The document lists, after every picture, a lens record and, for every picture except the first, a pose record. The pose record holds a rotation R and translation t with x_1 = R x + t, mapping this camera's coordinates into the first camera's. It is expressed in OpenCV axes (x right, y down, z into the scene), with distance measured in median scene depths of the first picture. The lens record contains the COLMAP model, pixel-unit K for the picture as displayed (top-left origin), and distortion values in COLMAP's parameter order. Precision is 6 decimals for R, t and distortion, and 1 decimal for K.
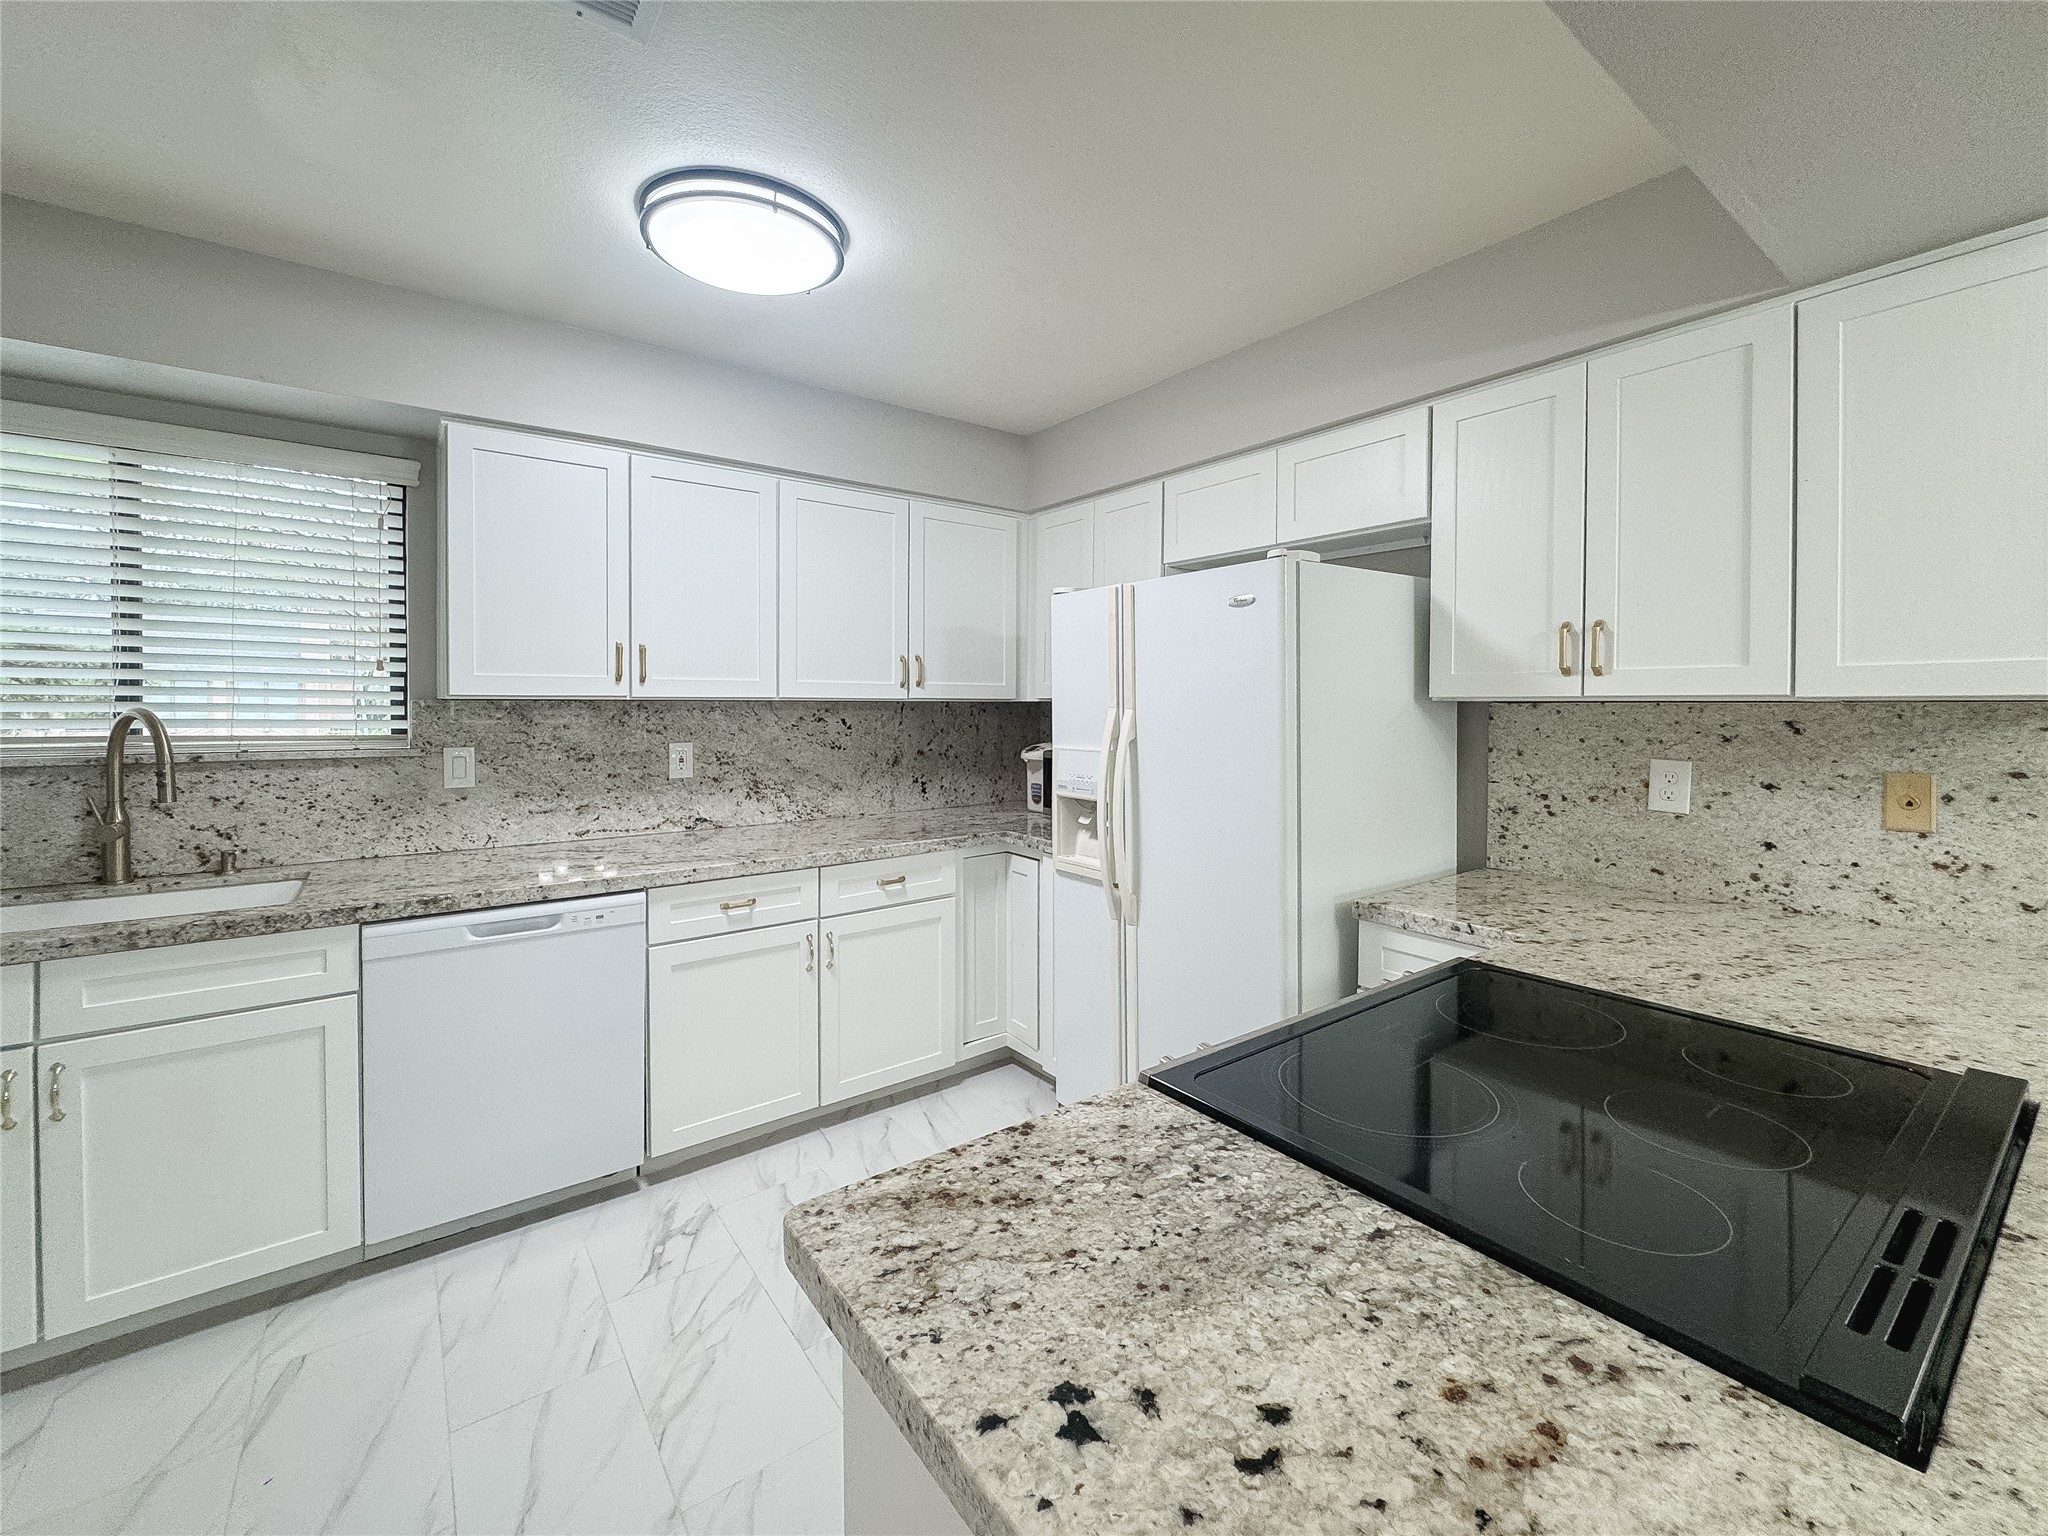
lens RADIAL K [[822.1, 0, 997.5], [0, 822.1, 702.4], [0, 0, 1]] dist [-0.001242, 0.000028]
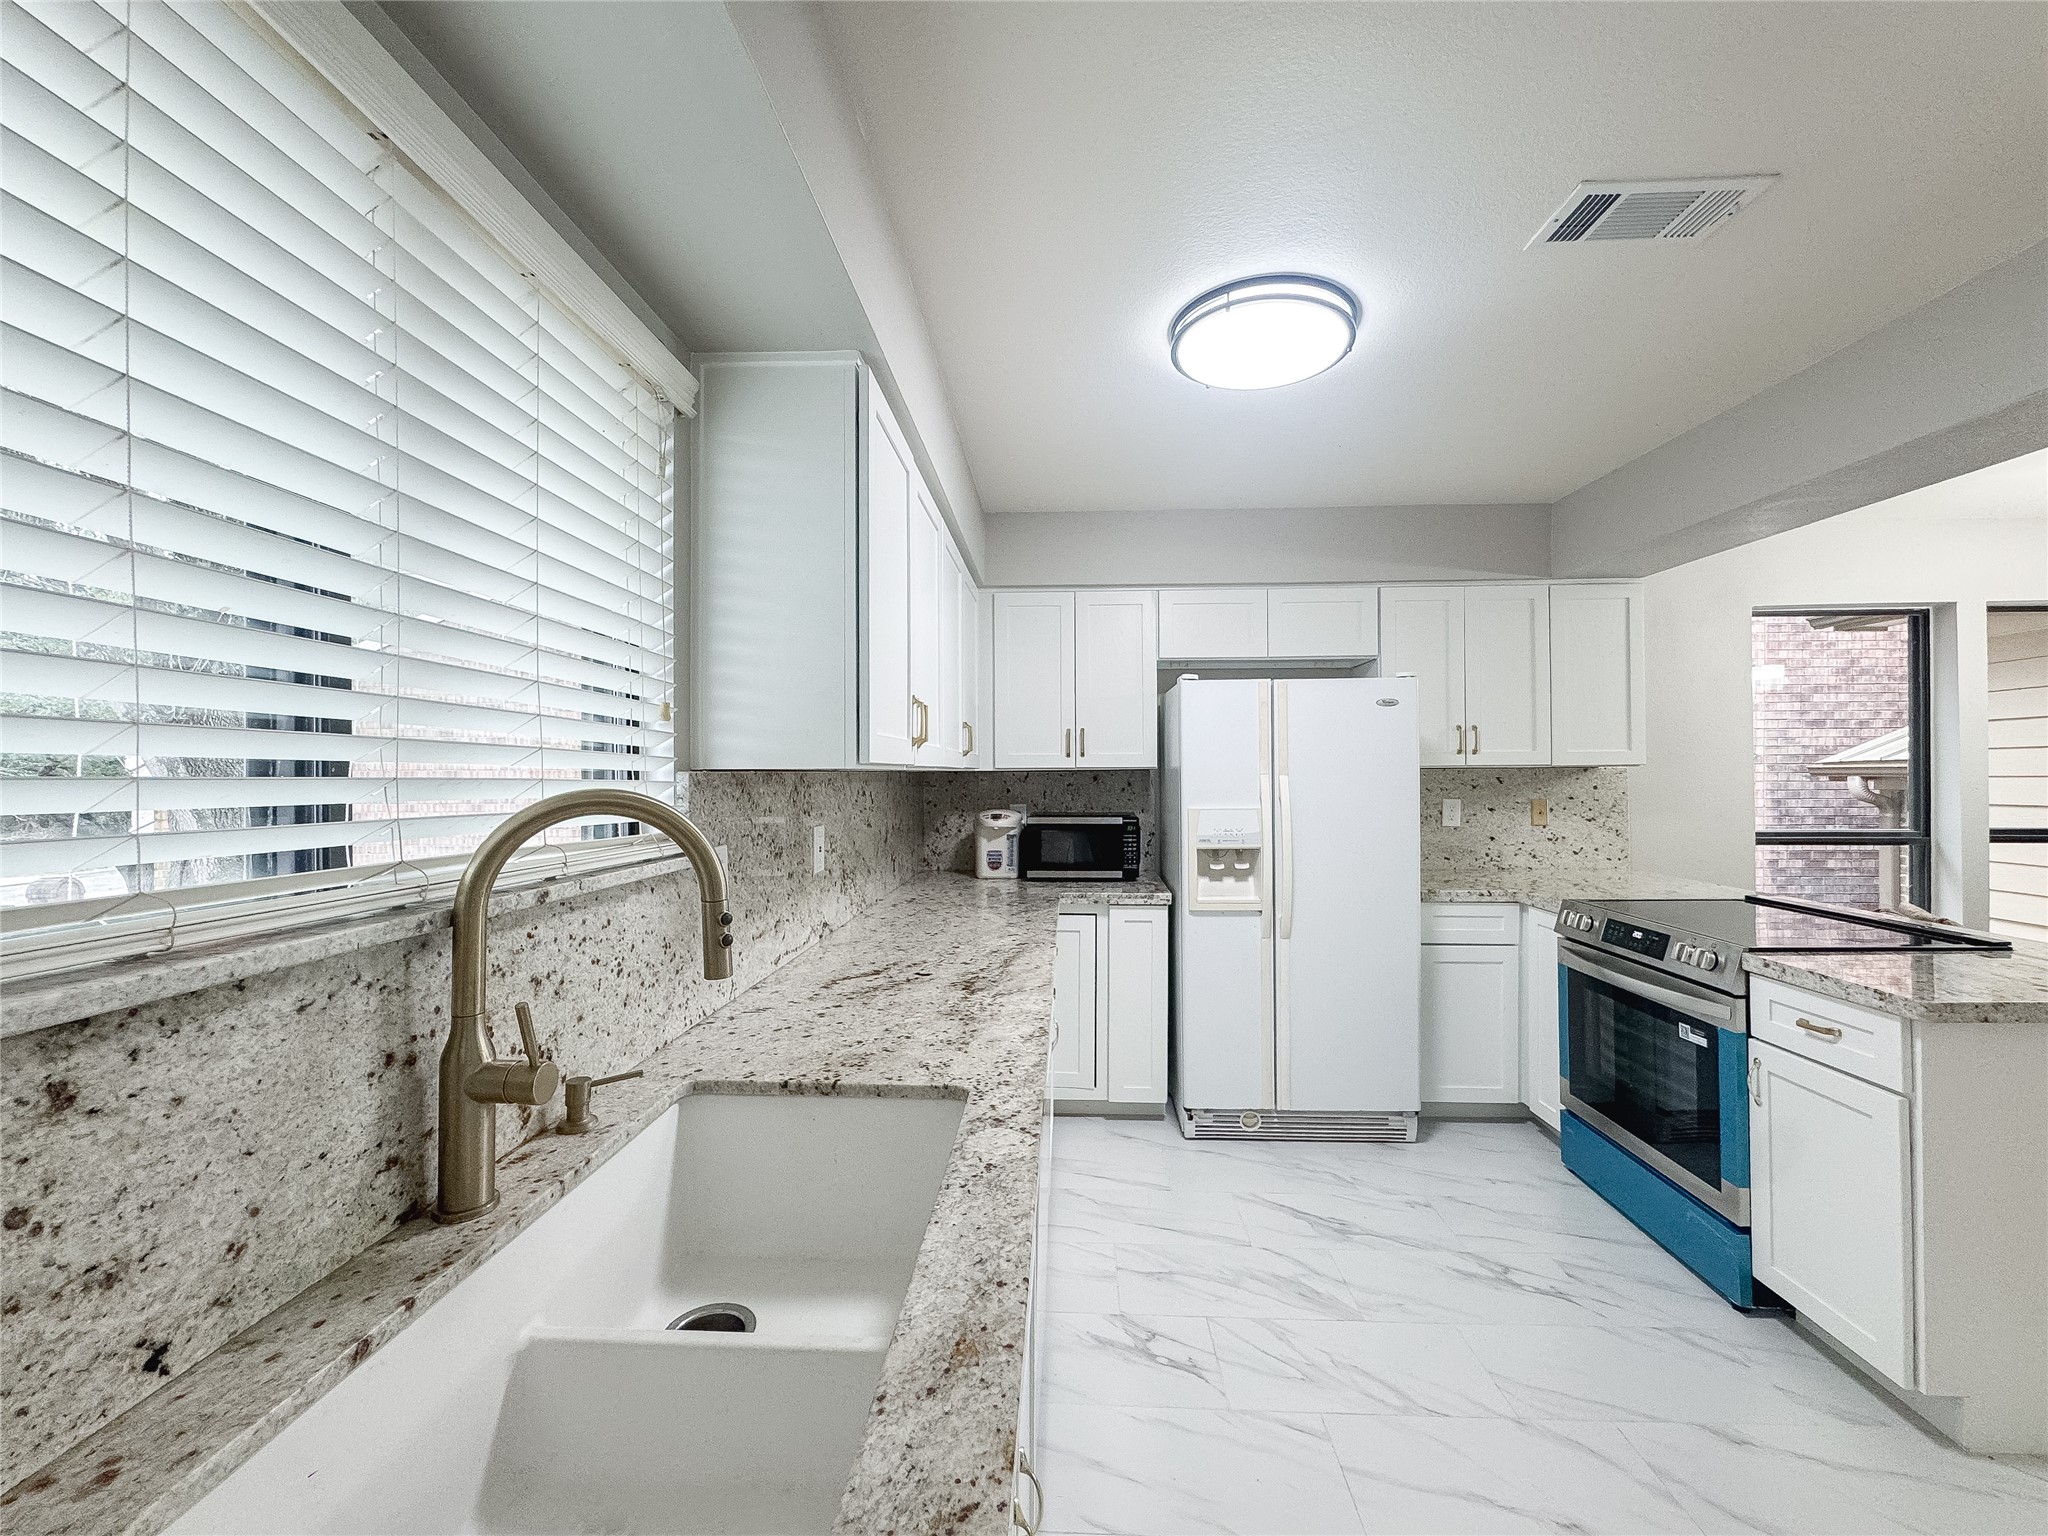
lens RADIAL K [[828.0, 0, 1035.4], [0, 828.0, 761.6], [0, 0, 1]] dist [0.001107, -0.000255]
pose [[0.634403, 0.003905, 0.772992, -1.223747], [0.007074, 0.999916, -0.010856, -0.002117], [-0.772970, 0.012355, 0.634323, 0.506401]]
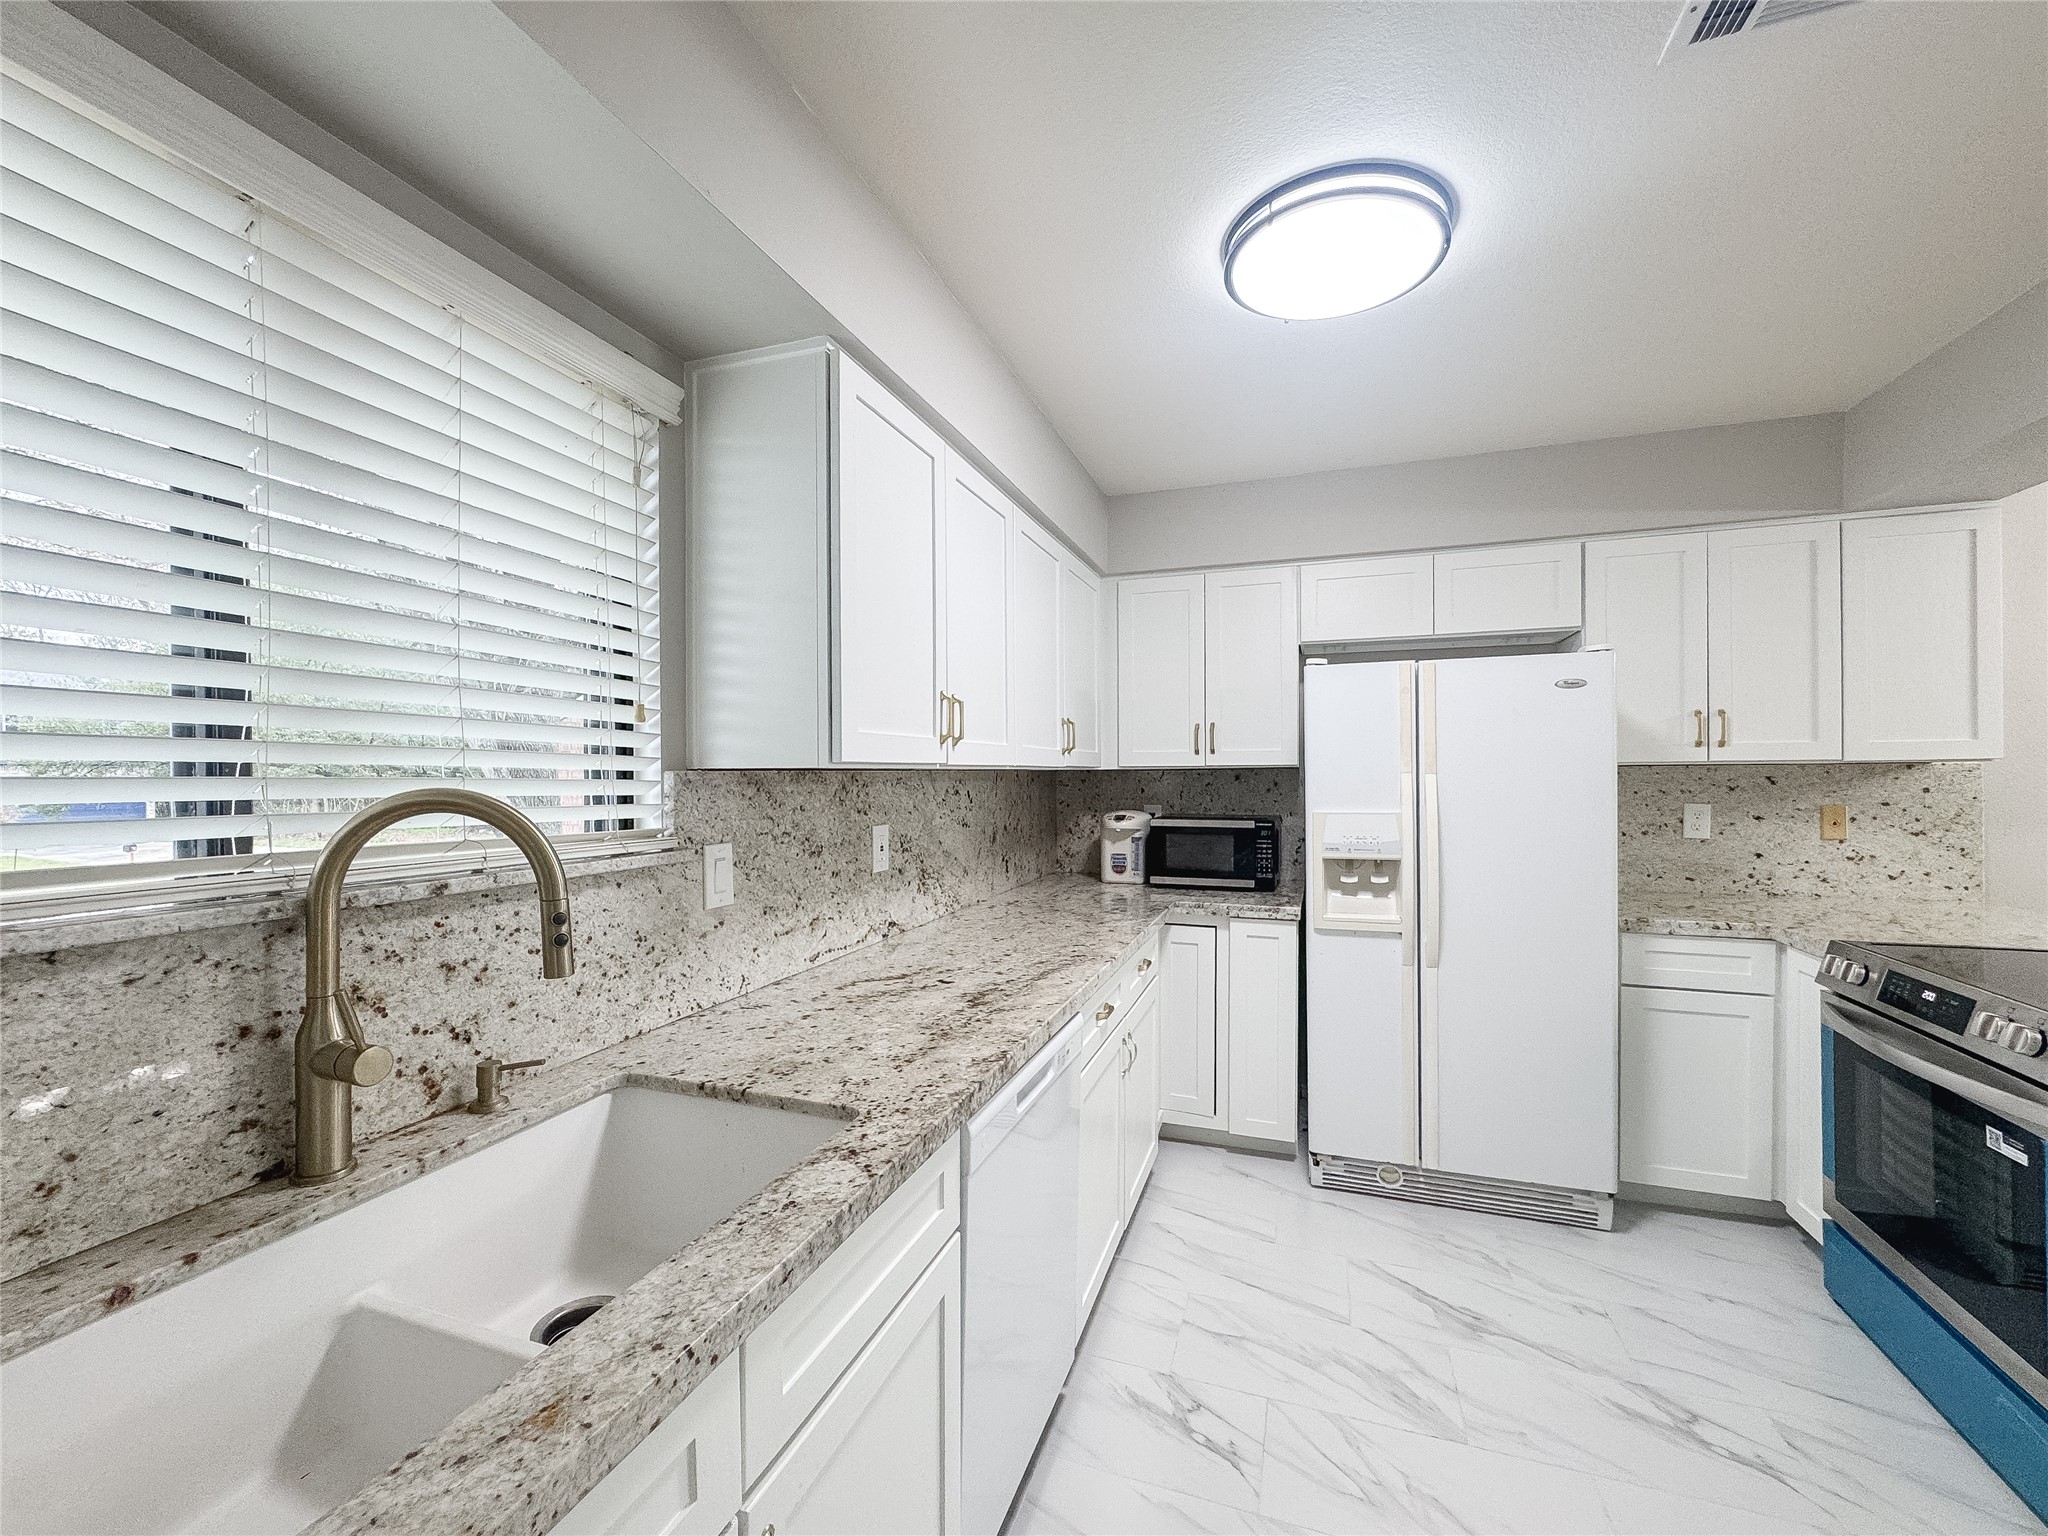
lens RADIAL K [[835.5, 0, 1024.0], [0, 835.5, 768.0], [0, 0, 1]] dist [-0.001522, 0.000391]
pose [[0.830777, -0.005239, 0.556581, -1.012733], [0.008816, 0.999954, -0.003748, -0.000499], [-0.556536, 0.008021, 0.830785, 0.399223]]
